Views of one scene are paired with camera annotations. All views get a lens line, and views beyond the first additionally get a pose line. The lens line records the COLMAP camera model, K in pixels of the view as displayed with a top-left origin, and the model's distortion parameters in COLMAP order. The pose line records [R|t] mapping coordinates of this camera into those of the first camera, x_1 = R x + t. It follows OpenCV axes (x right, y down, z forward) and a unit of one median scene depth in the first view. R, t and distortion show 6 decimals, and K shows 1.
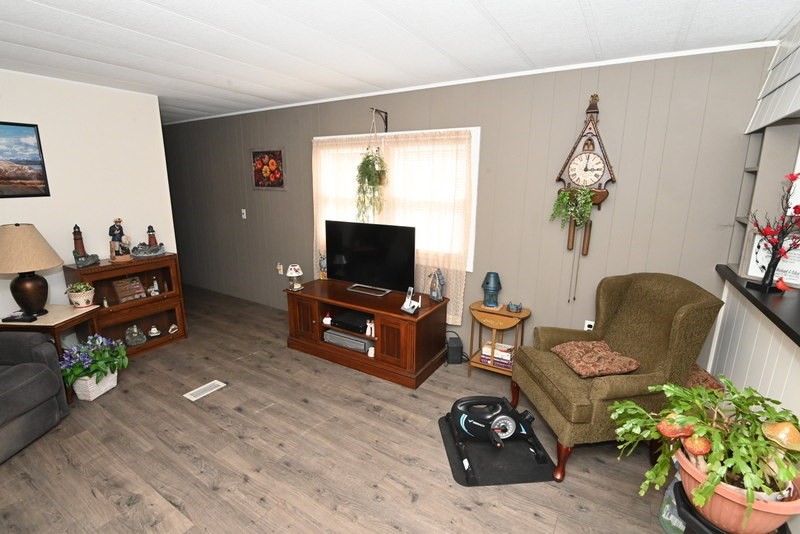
lens RADIAL K [[365.3, 0, 400.9], [0, 365.3, 262.5], [0, 0, 1]] dist [-0.004742, -0.008216]
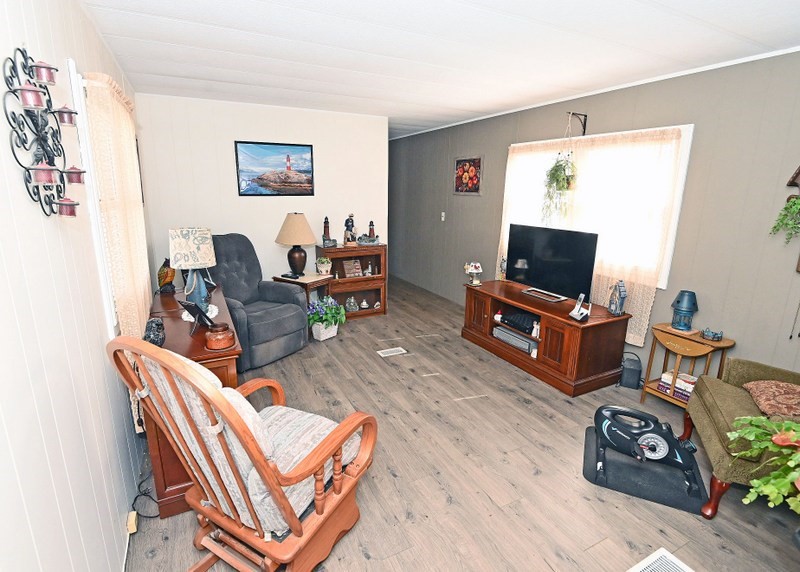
lens RADIAL K [[400.3, 0, 400.0], [0, 400.3, 286.0], [0, 0, 1]] dist [-0.018456, -0.000385]
pose [[0.855042, 0.125098, -0.503244, 0.141541], [-0.118675, 0.991916, 0.044938, 0.055461], [0.504797, 0.021299, 0.862975, -0.167031]]
